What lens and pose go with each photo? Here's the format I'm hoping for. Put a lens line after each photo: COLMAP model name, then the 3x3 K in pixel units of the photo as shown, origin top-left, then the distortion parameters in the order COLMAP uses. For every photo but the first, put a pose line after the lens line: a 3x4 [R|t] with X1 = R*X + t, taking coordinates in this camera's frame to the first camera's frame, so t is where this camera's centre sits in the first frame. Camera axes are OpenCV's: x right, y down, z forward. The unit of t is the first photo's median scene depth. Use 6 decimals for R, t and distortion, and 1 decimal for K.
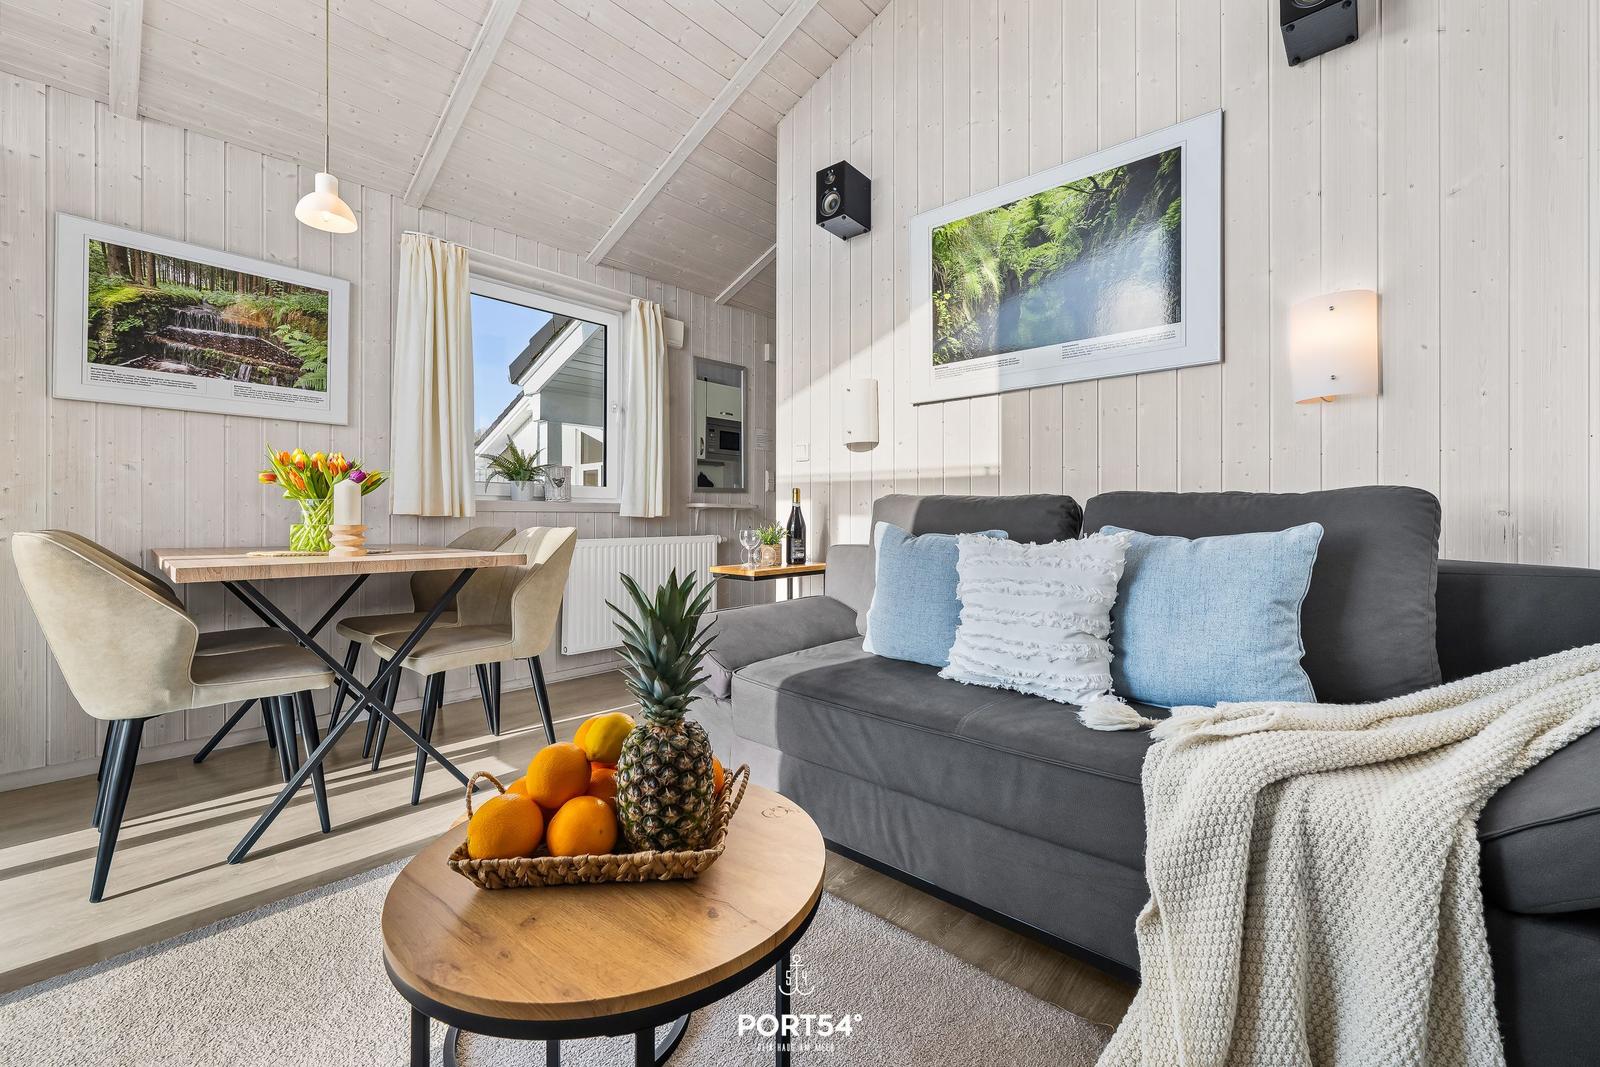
lens RADIAL K [[645.4, 0, 803.7], [0, 645.4, 517.4], [0, 0, 1]] dist [0.000317, 0.000067]
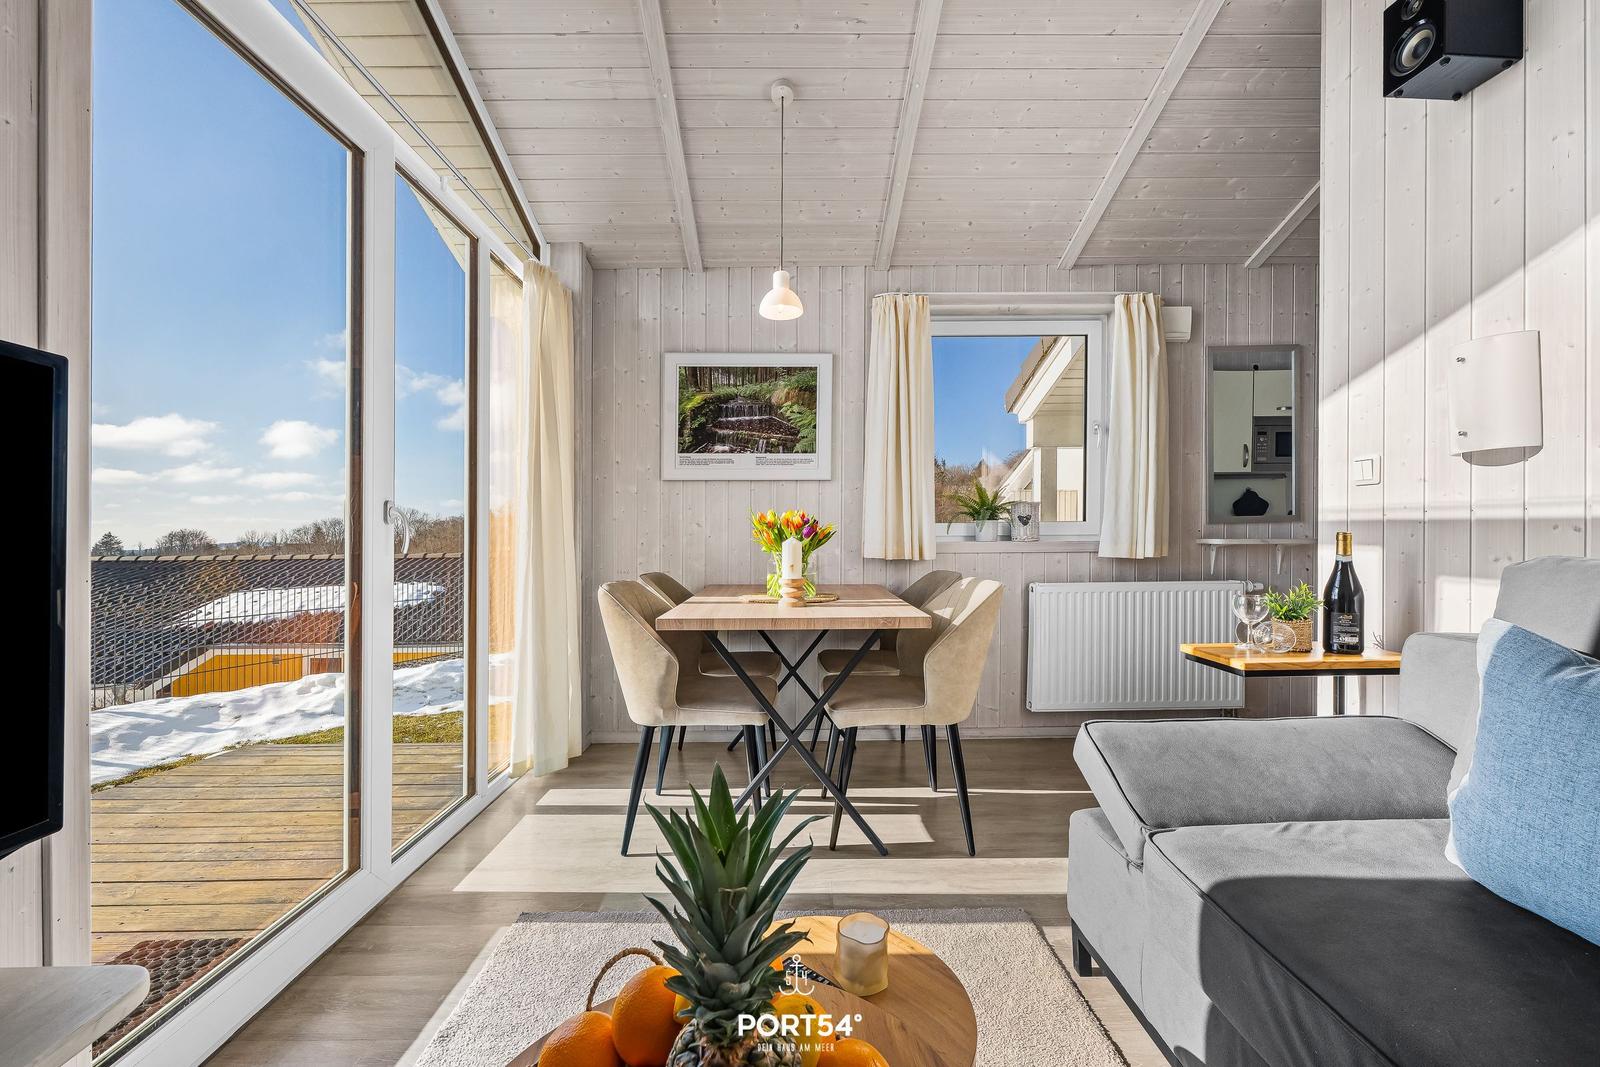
lens RADIAL K [[636.5, 0, 800.0], [0, 636.5, 533.5], [0, 0, 1]] dist [0.000800, -0.000114]
pose [[0.677226, -0.002244, -0.735772, 0.094628], [0.007516, 0.999964, 0.003868, -0.055093], [0.735737, -0.008150, 0.677218, 0.203126]]
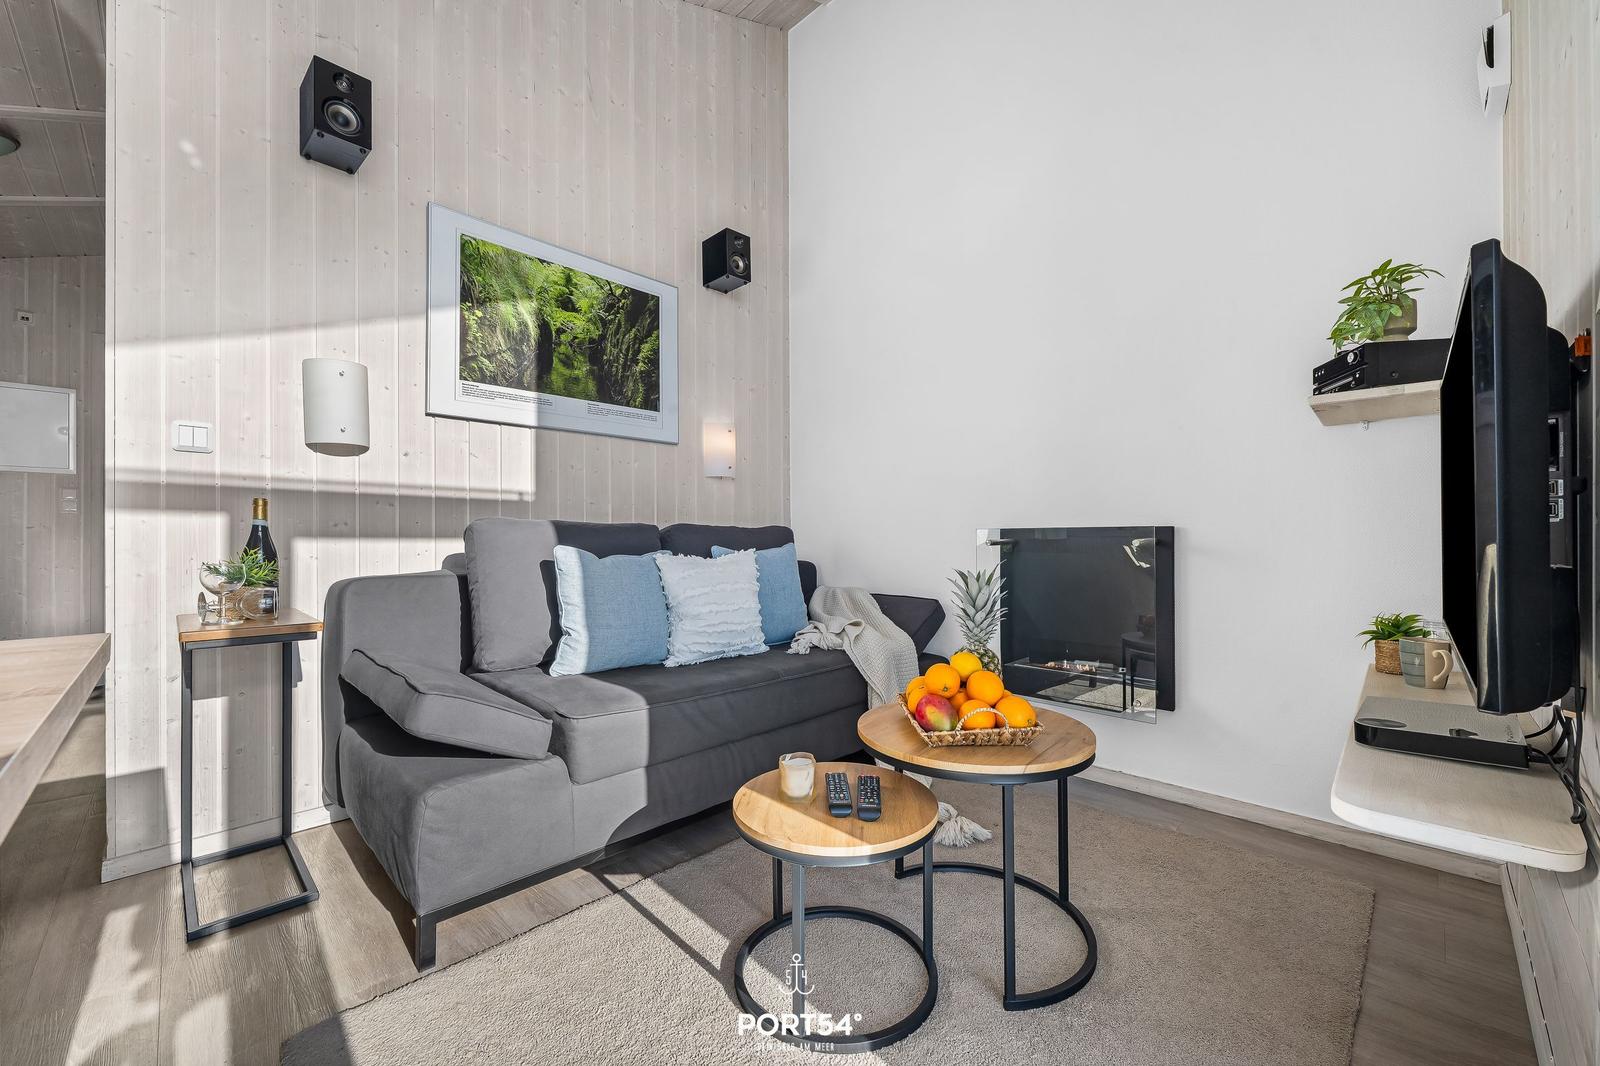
lens RADIAL K [[636.5, 0, 800.0], [0, 636.5, 533.0], [0, 0, 1]] dist [0.000800, -0.000114]
pose [[0.057832, 0.003075, 0.998322, -0.700778], [-0.010287, 0.999944, -0.002485, -0.013612], [-0.998273, -0.010126, 0.057860, 0.451985]]
